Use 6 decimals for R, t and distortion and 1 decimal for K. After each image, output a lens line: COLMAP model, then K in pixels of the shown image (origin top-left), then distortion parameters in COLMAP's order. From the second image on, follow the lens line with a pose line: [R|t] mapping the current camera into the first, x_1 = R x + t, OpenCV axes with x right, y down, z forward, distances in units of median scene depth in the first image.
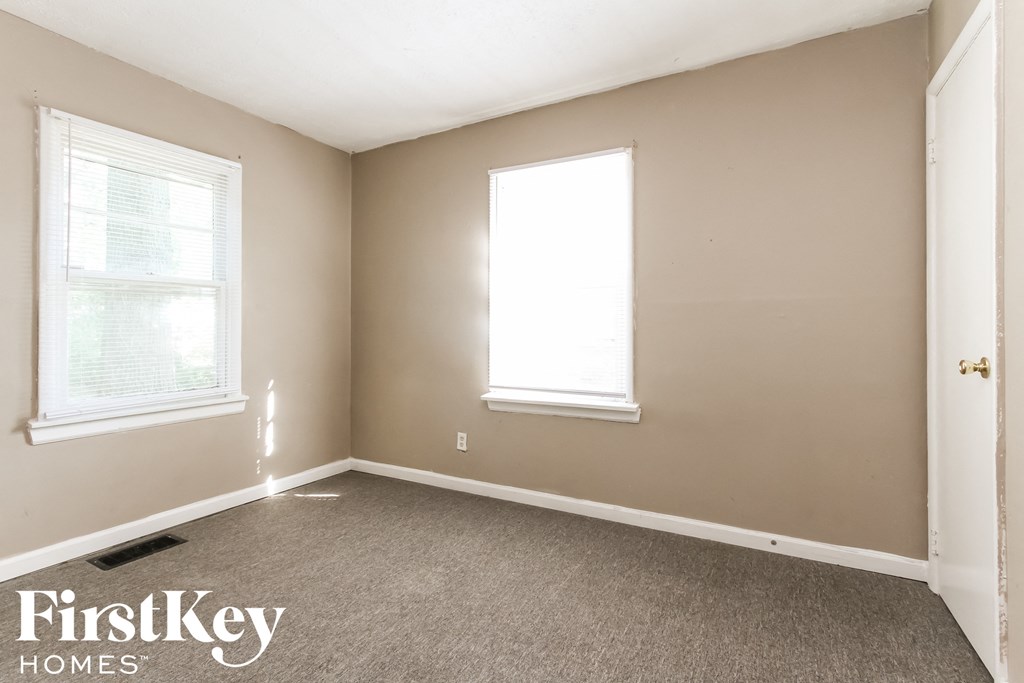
lens RADIAL K [[501.6, 0, 517.2], [0, 501.6, 335.9], [0, 0, 1]] dist [0.007114, 0.002035]
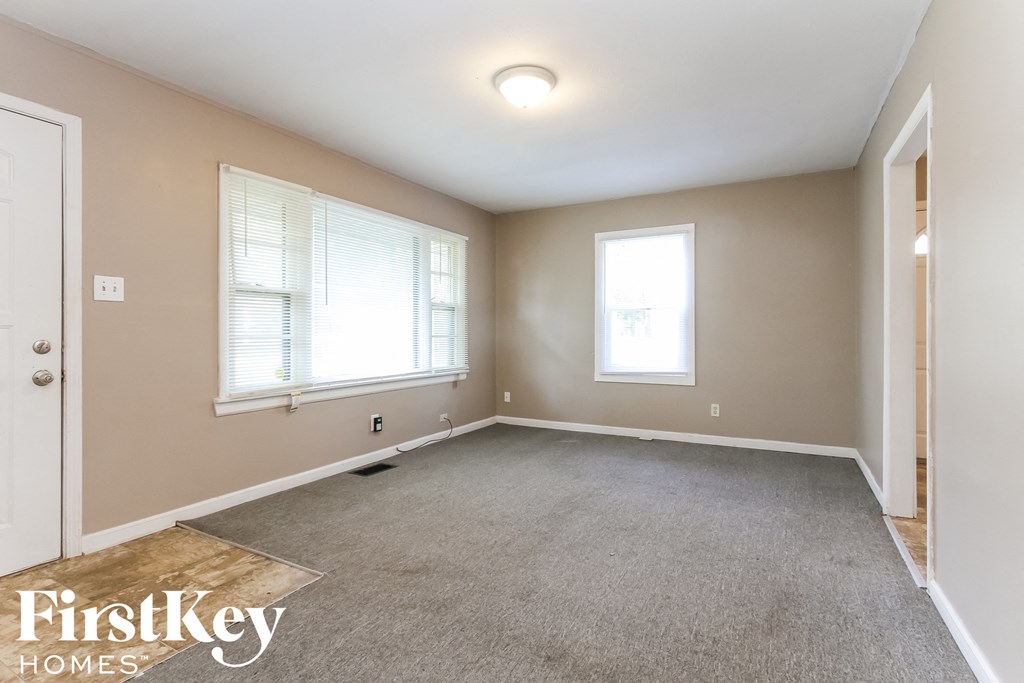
lens RADIAL K [[501.6, 0, 522.5], [0, 501.6, 340.6], [0, 0, 1]] dist [0.007114, 0.002035]
pose [[0.999799, 0.008900, 0.017978, -0.178805], [-0.008903, 0.999960, 0.000087, 0.009332], [-0.017976, -0.000248, 0.999838, -0.332538]]
